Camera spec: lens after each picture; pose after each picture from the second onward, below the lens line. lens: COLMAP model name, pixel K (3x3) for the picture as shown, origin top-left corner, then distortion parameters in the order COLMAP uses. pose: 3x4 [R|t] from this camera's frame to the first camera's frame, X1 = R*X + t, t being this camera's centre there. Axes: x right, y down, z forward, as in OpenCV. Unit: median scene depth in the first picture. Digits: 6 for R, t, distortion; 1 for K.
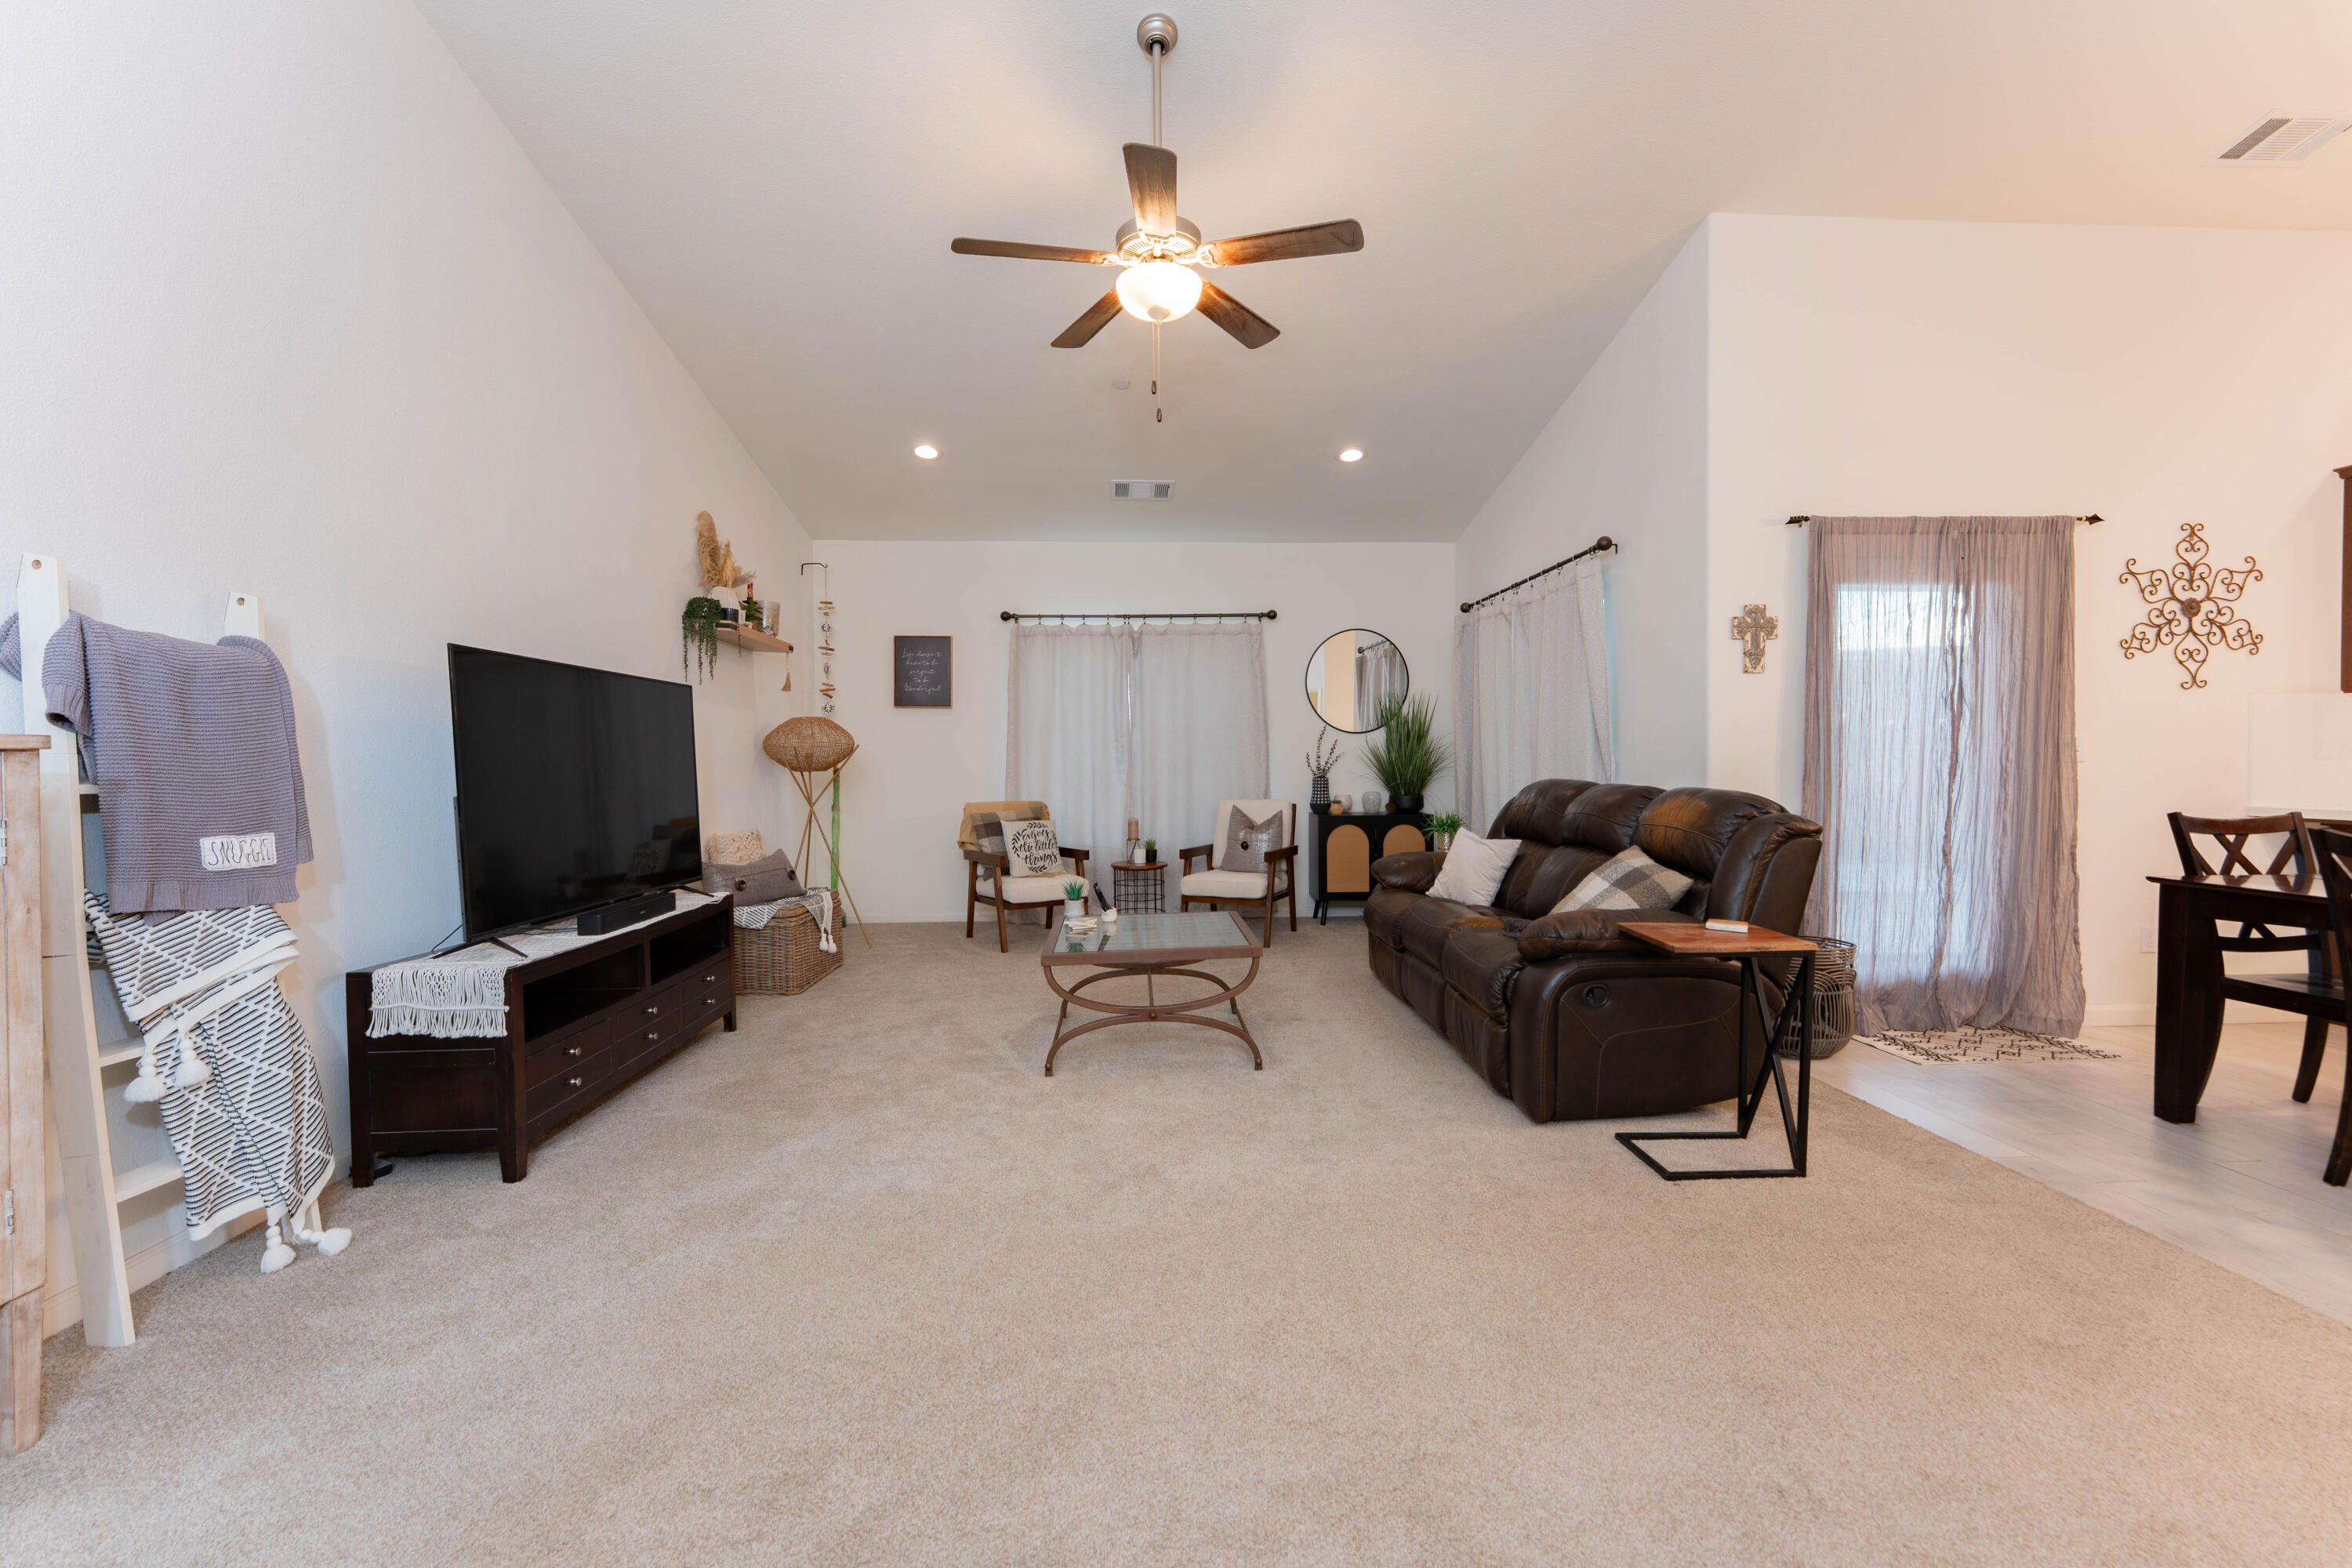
lens RADIAL K [[956.9, 0, 1170.2], [0, 956.9, 784.0], [0, 0, 1]] dist [-0.002726, -0.000639]
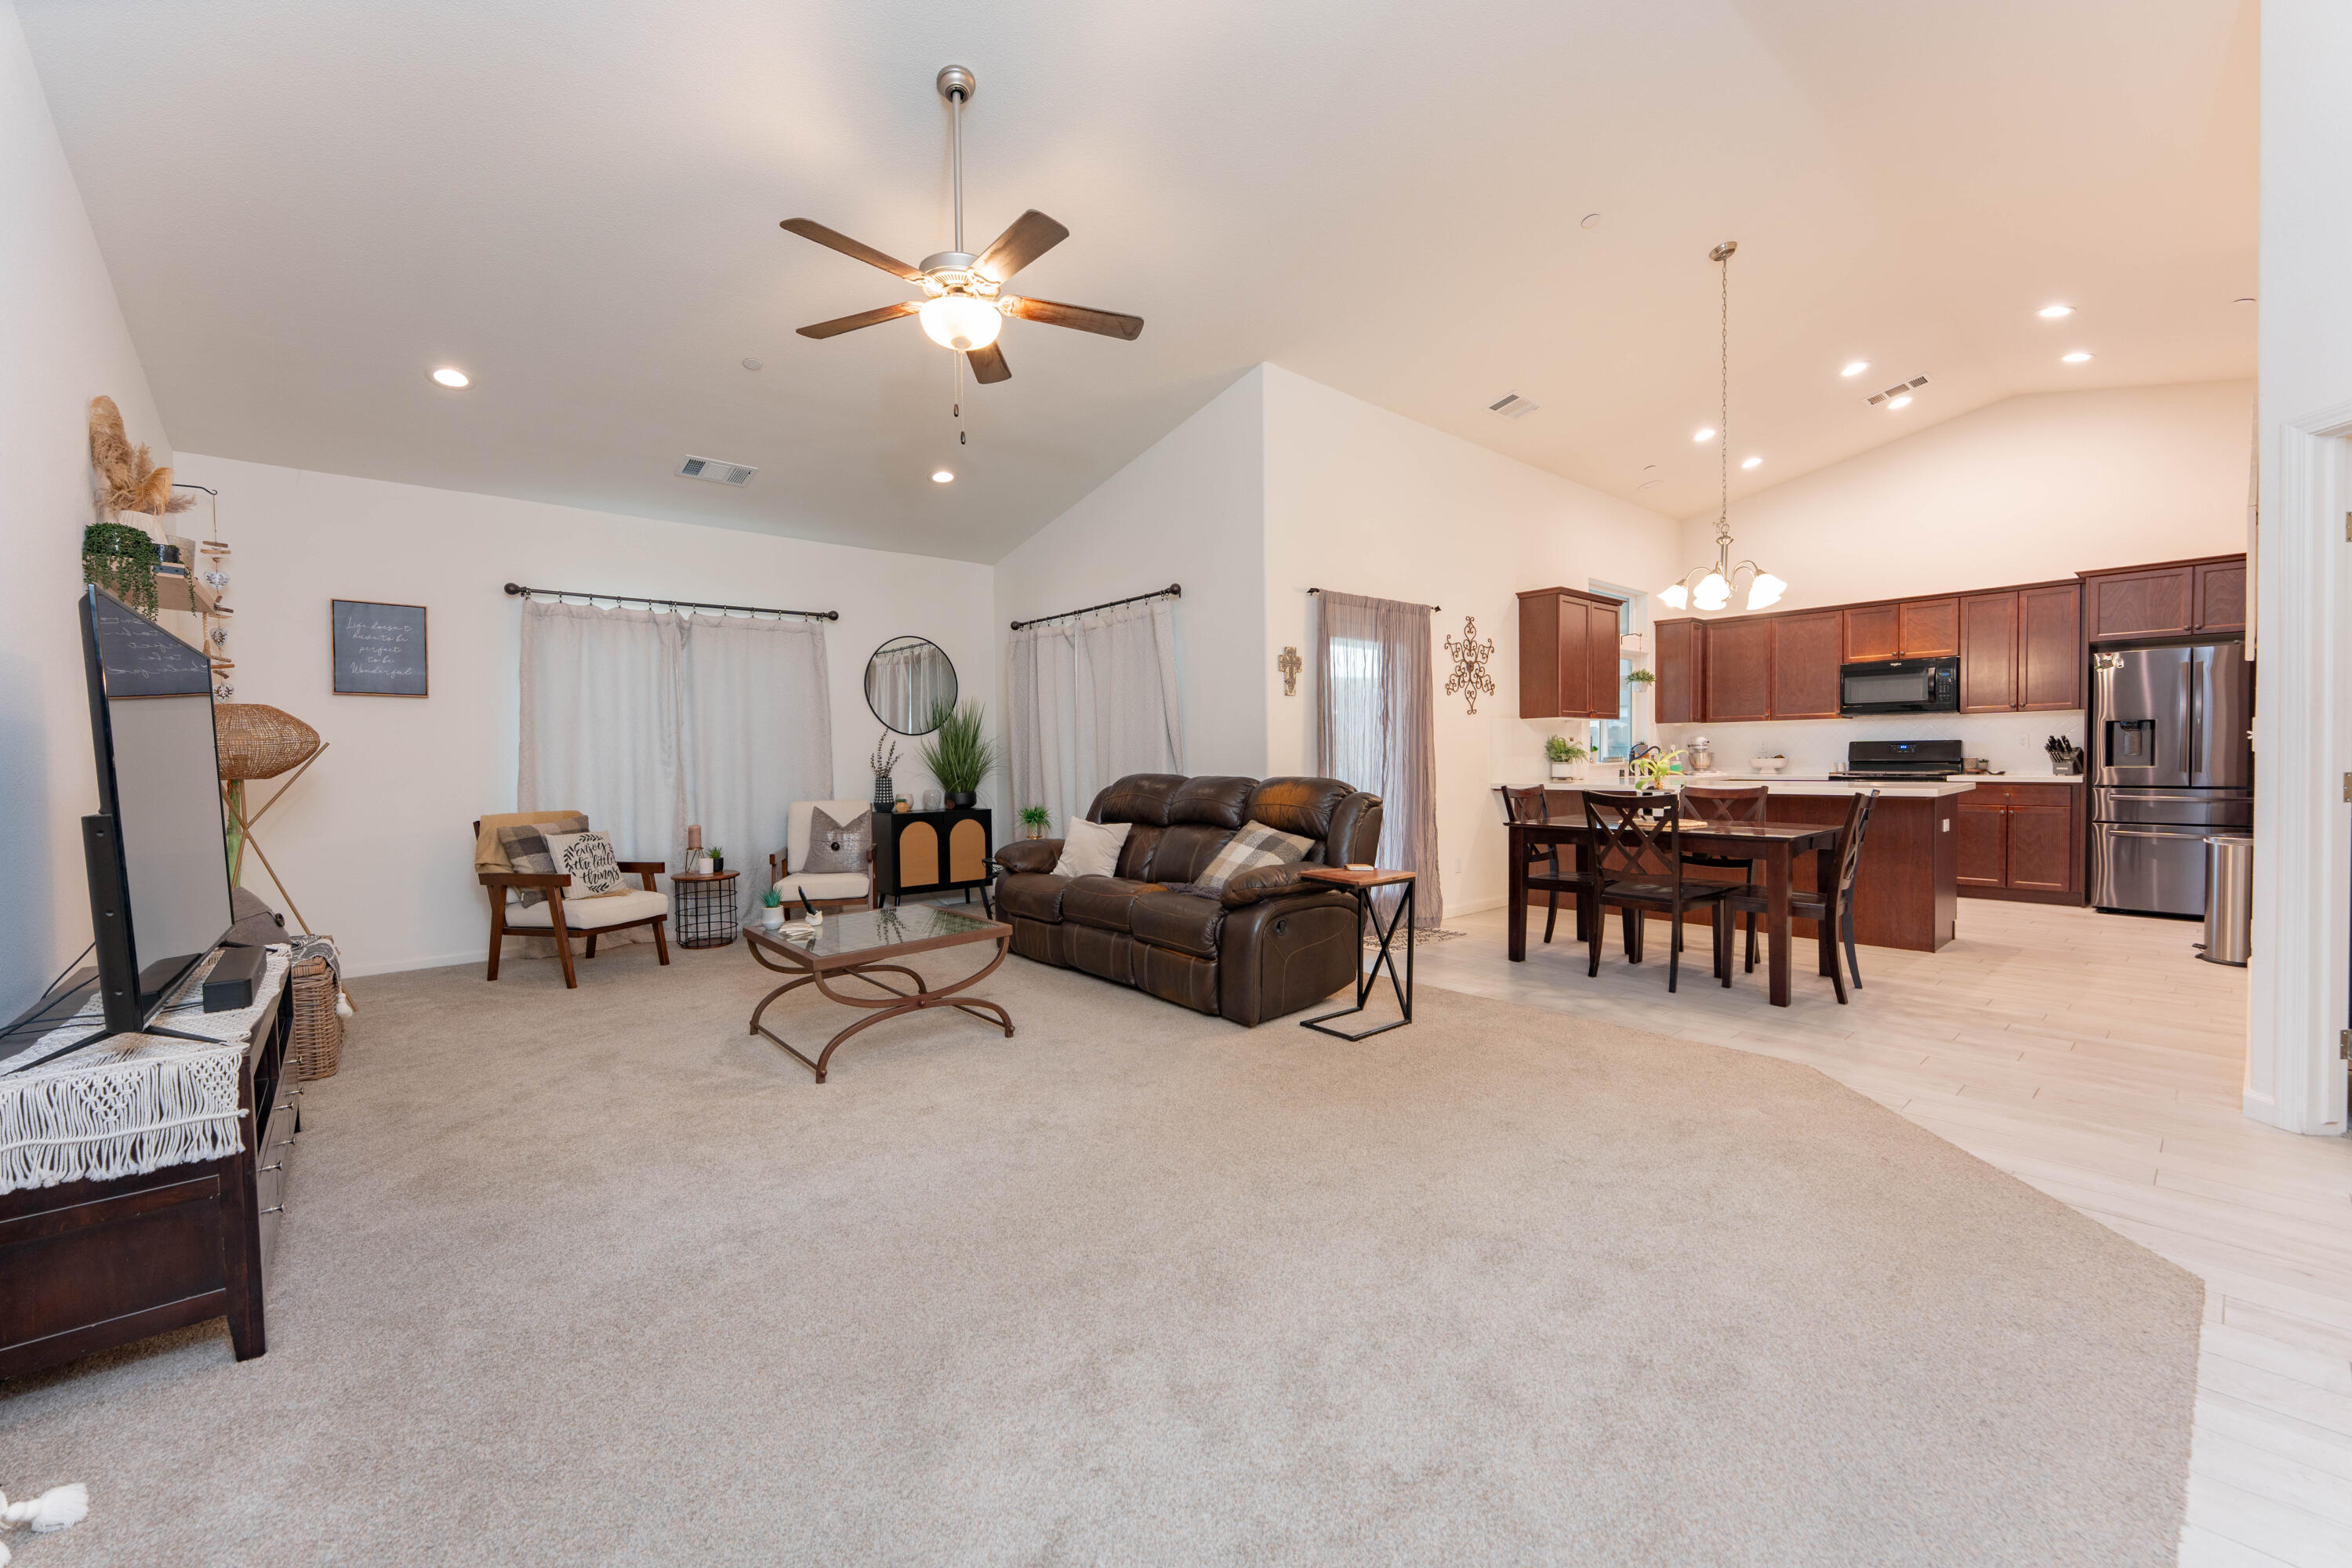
lens RADIAL K [[934.5, 0, 1169.1], [0, 934.5, 783.1], [0, 0, 1]] dist [-0.001113, -0.000699]
pose [[0.788469, -0.020153, 0.614744, -0.373400], [0.022329, 0.999742, 0.004135, 0.003117], [-0.614669, 0.010466, 0.788716, 0.023919]]
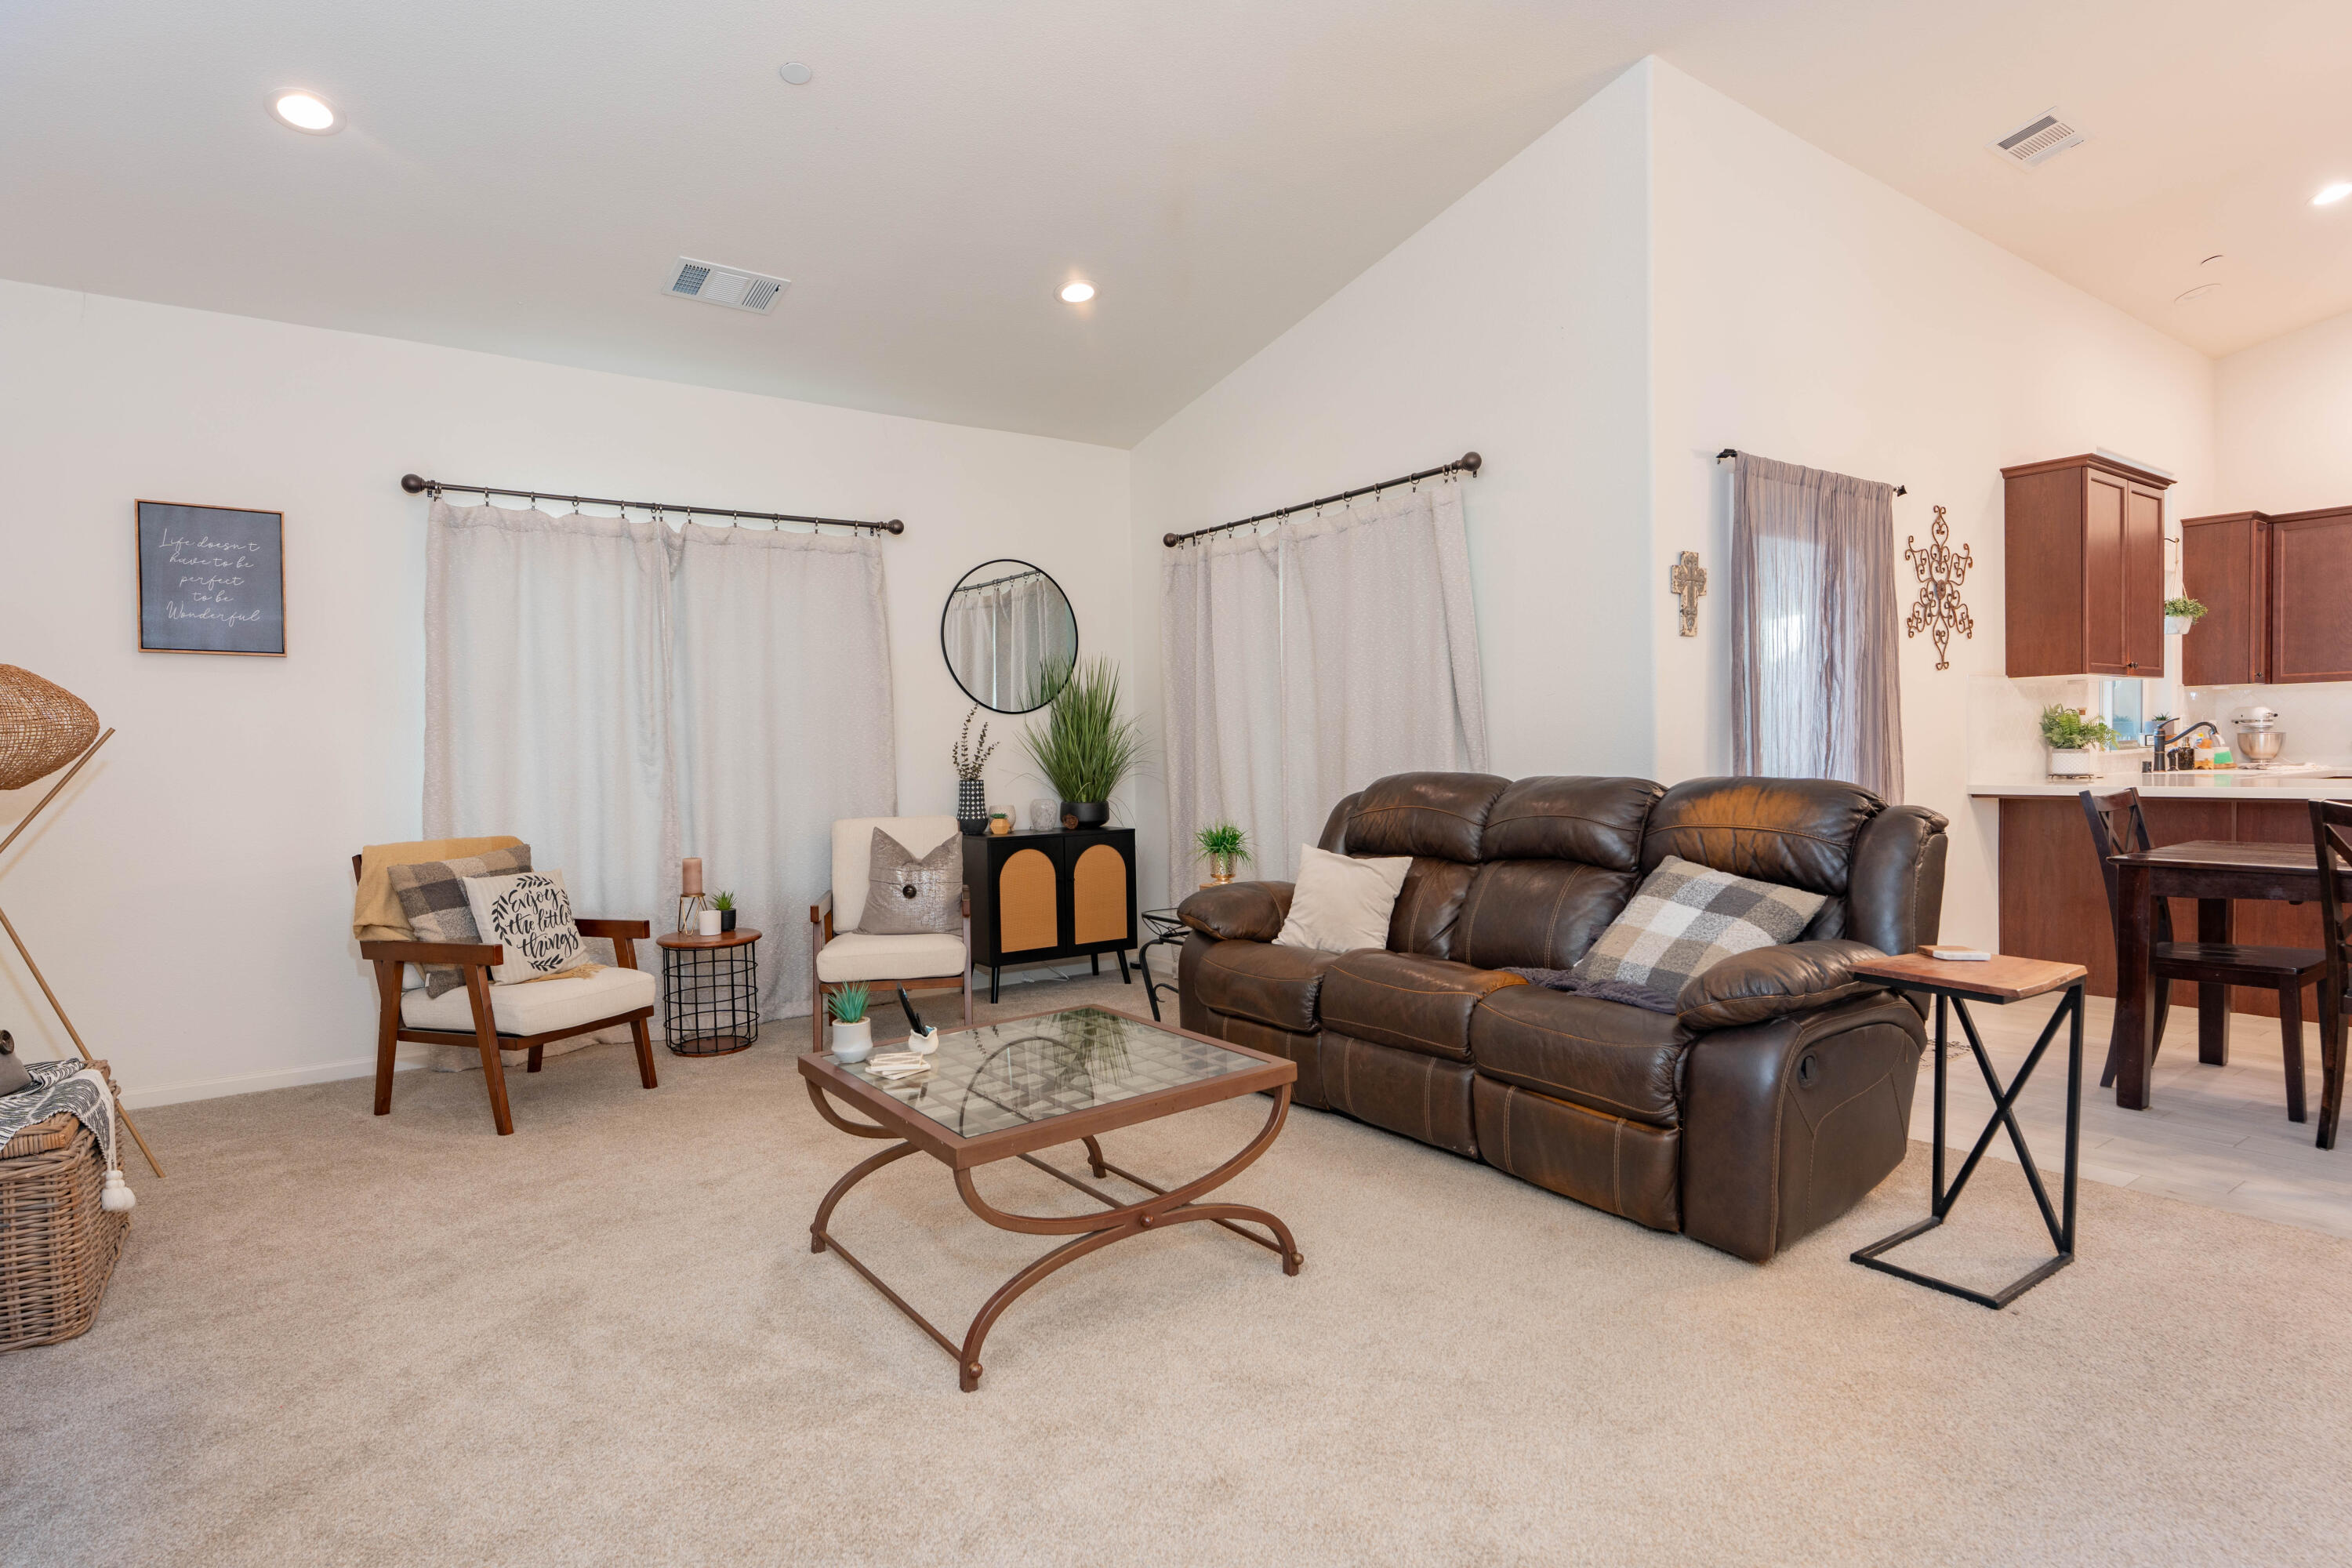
lens RADIAL K [[1239.1, 0, 1168.4], [0, 1239.1, 783.0], [0, 0, 1]] dist [-0.001810, -0.000107]
pose [[0.836064, -0.023670, 0.548121, -0.336209], [0.026837, 0.999637, 0.002234, -0.005312], [-0.547976, 0.012842, 0.836396, 0.355039]]
